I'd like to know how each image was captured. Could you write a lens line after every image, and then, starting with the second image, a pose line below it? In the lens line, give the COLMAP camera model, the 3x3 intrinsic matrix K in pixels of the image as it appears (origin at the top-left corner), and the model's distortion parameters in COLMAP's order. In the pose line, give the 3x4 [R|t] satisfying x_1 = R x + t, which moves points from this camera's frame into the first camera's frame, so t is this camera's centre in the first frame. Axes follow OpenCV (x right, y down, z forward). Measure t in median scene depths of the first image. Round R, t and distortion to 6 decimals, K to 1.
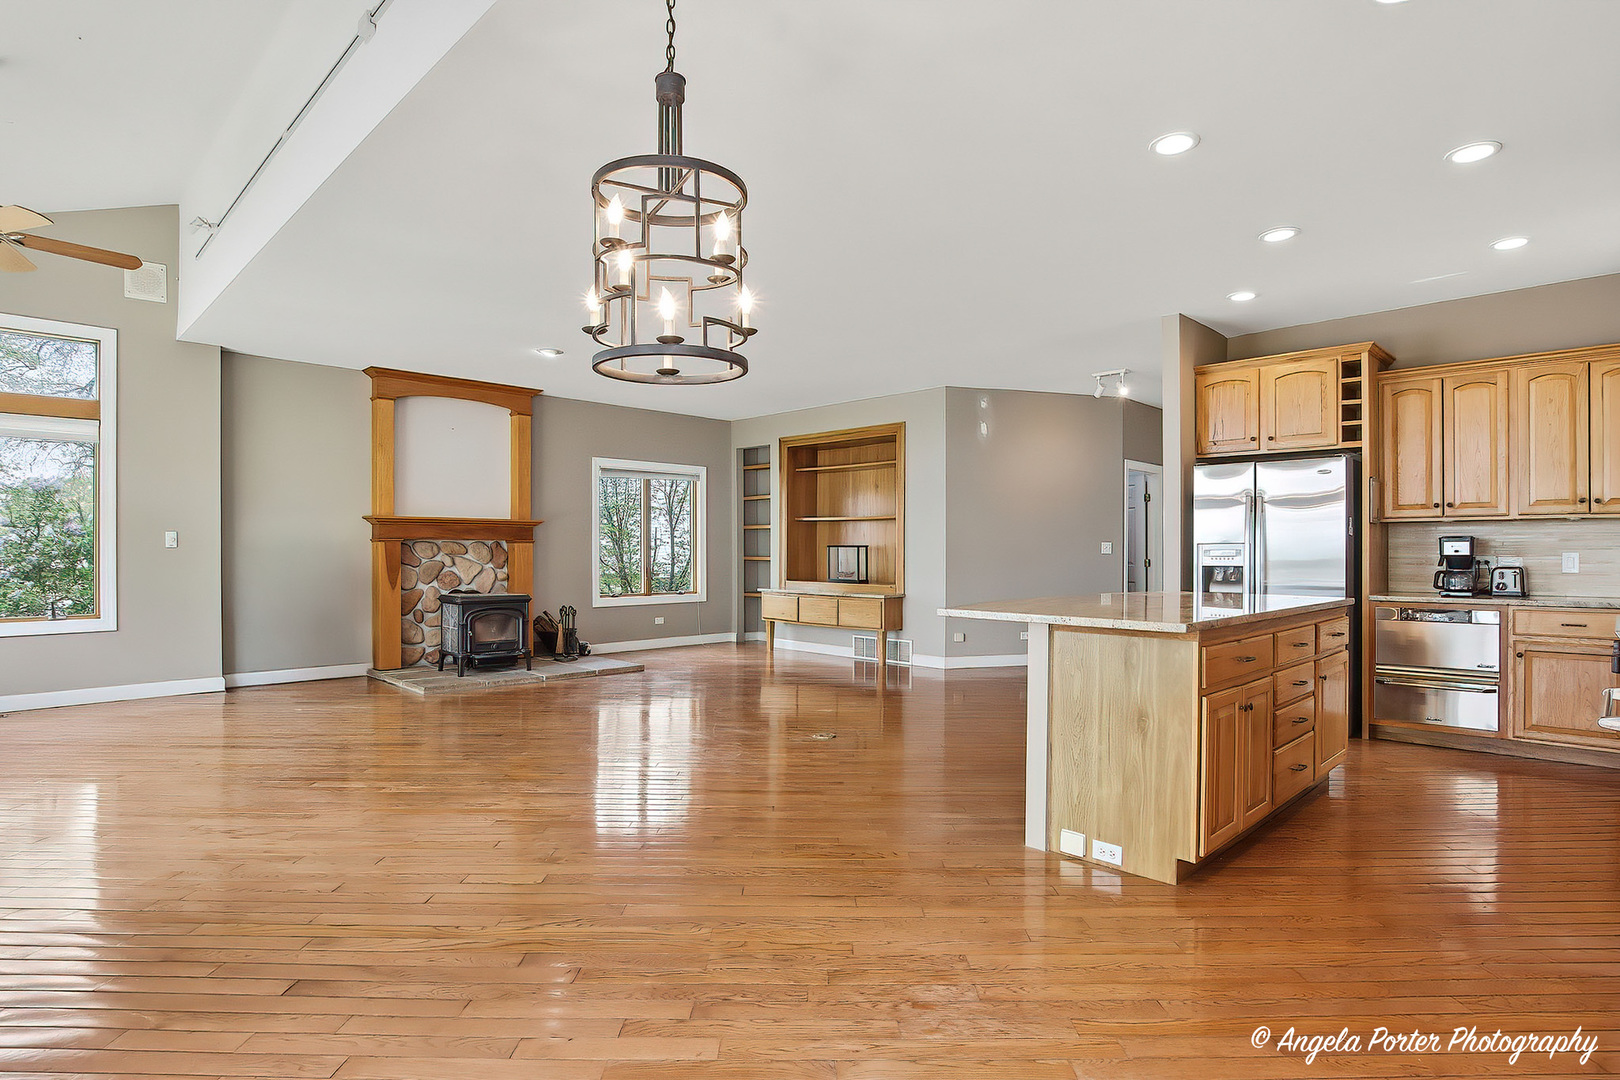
lens RADIAL K [[845.8, 0, 808.2], [0, 845.8, 548.7], [0, 0, 1]] dist [-0.024000, -0.001236]
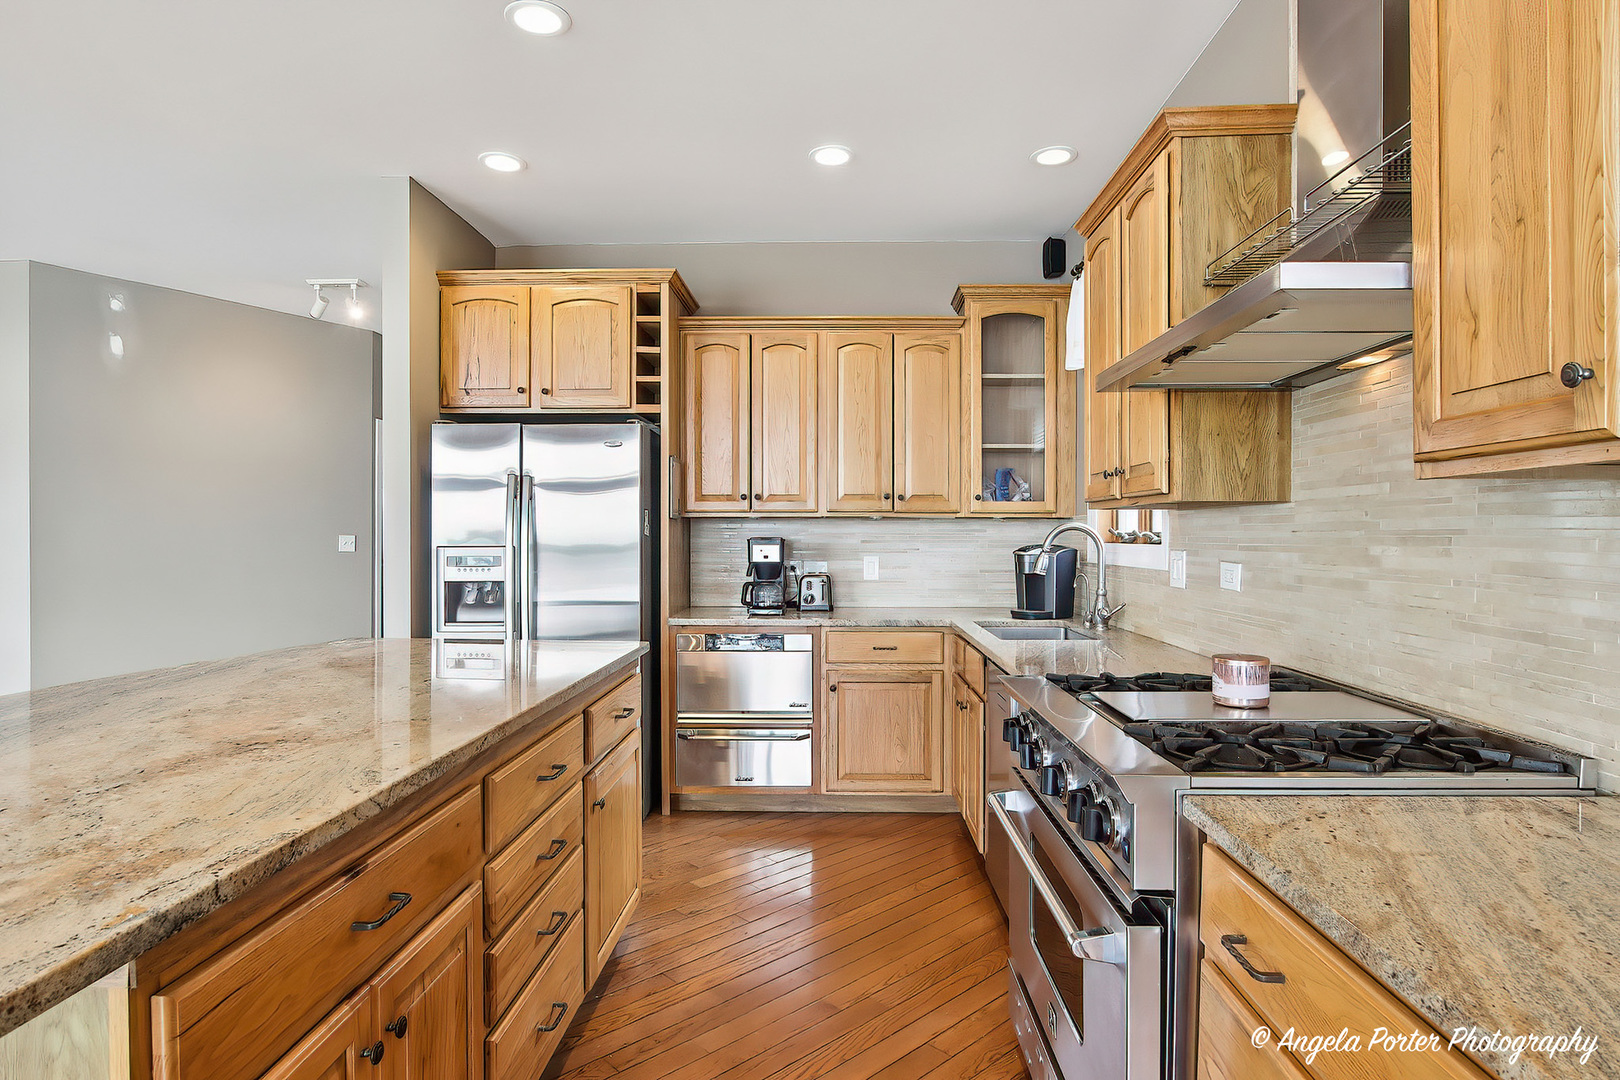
lens RADIAL K [[845.8, 0, 808.2], [0, 845.8, 548.7], [0, 0, 1]] dist [-0.024000, -0.001236]
pose [[0.727108, -0.011211, 0.686432, 0.256825], [-0.002623, 0.999814, 0.019108, -0.019109], [-0.686518, -0.015694, 0.726943, 0.386386]]
